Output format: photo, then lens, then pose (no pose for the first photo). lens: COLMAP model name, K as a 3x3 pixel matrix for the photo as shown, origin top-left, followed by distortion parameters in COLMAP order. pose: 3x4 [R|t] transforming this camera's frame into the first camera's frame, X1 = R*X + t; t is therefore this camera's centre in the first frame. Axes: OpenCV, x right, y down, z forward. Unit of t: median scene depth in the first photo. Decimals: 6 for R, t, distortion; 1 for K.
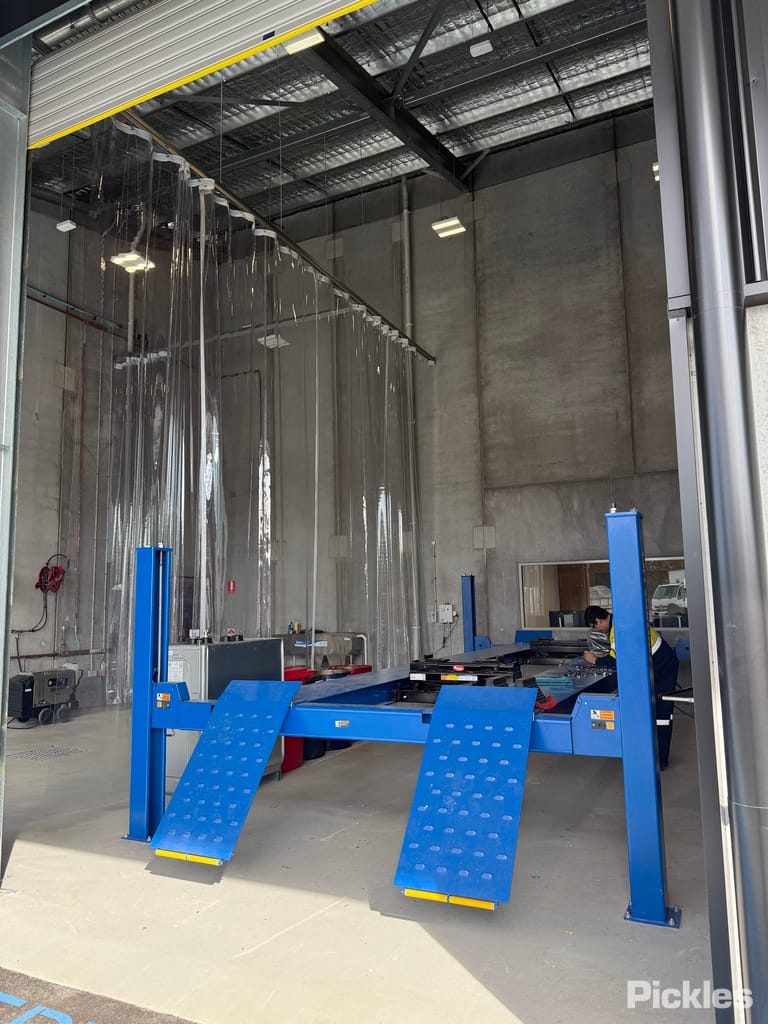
lens RADIAL K [[726.9, 0, 369.3], [0, 726.9, 527.7], [0, 0, 1]] dist [0.071049, -0.076166]
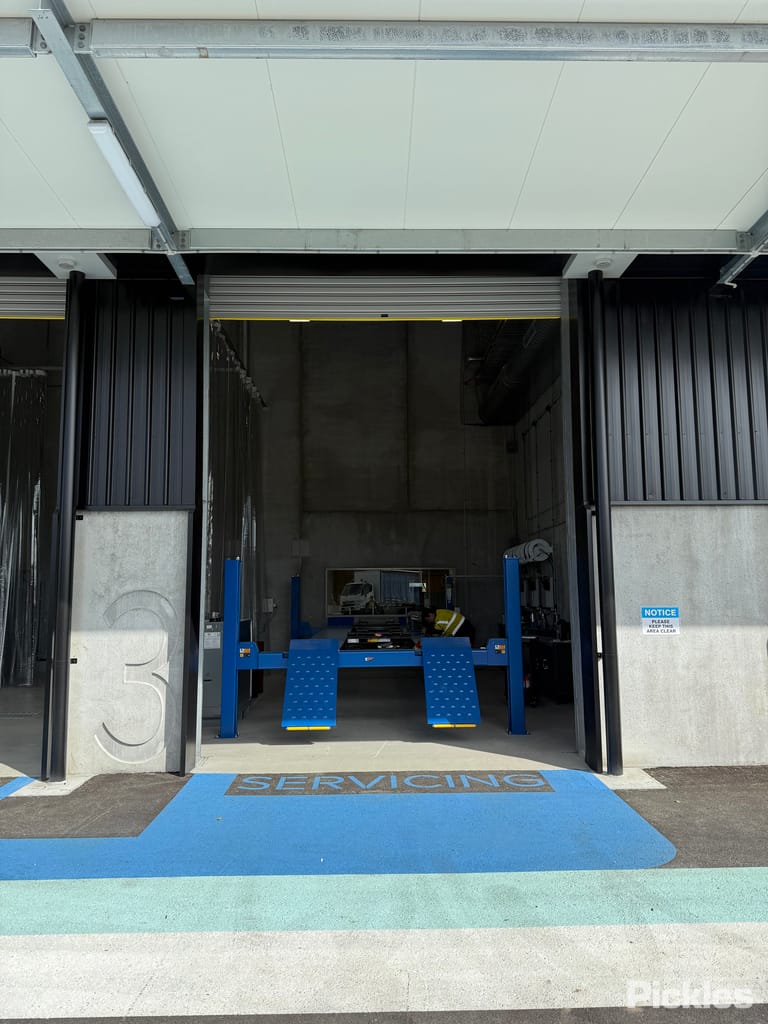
lens RADIAL K [[726.9, 0, 389.1], [0, 726.9, 521.7], [0, 0, 1]] dist [0.071049, -0.076166]
pose [[0.885138, 0.064177, 0.460882, -0.323230], [-0.062407, 0.997868, -0.019097, -0.019581], [-0.461125, -0.011859, 0.887256, -0.254010]]
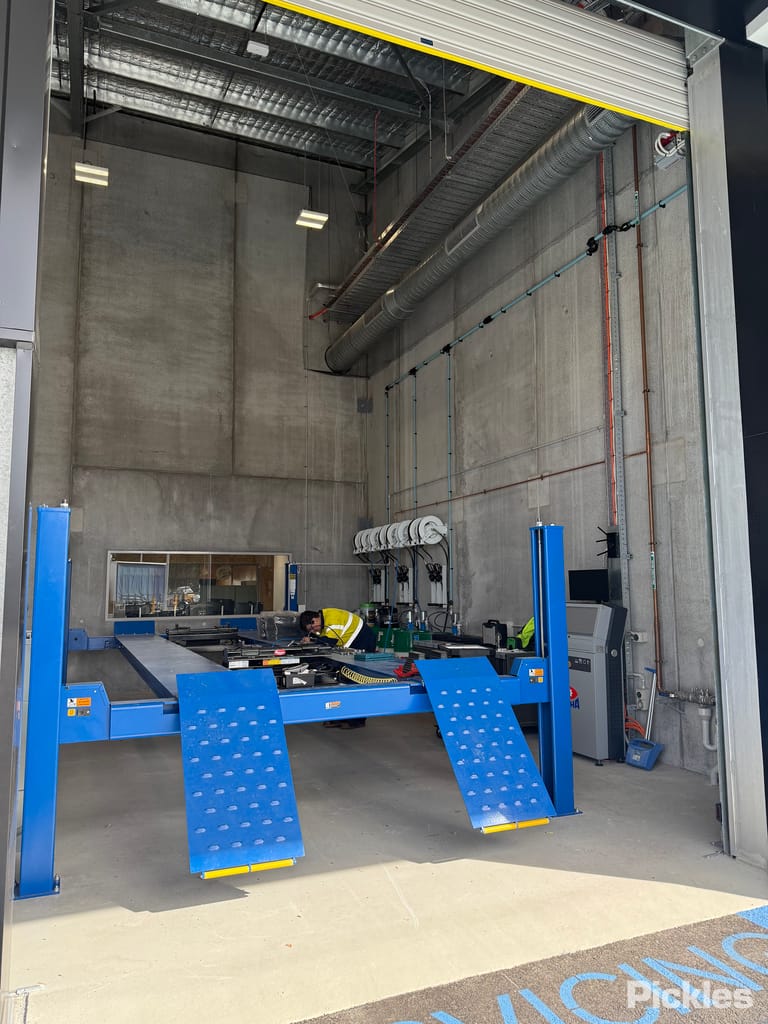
lens RADIAL K [[726.9, 0, 402.2], [0, 726.9, 519.8], [0, 0, 1]] dist [0.071049, -0.076166]
pose [[0.640436, 0.093775, 0.762265, -0.282602], [-0.091870, 0.994745, -0.045188, 0.018168], [-0.762497, -0.041089, 0.645686, 0.102691]]
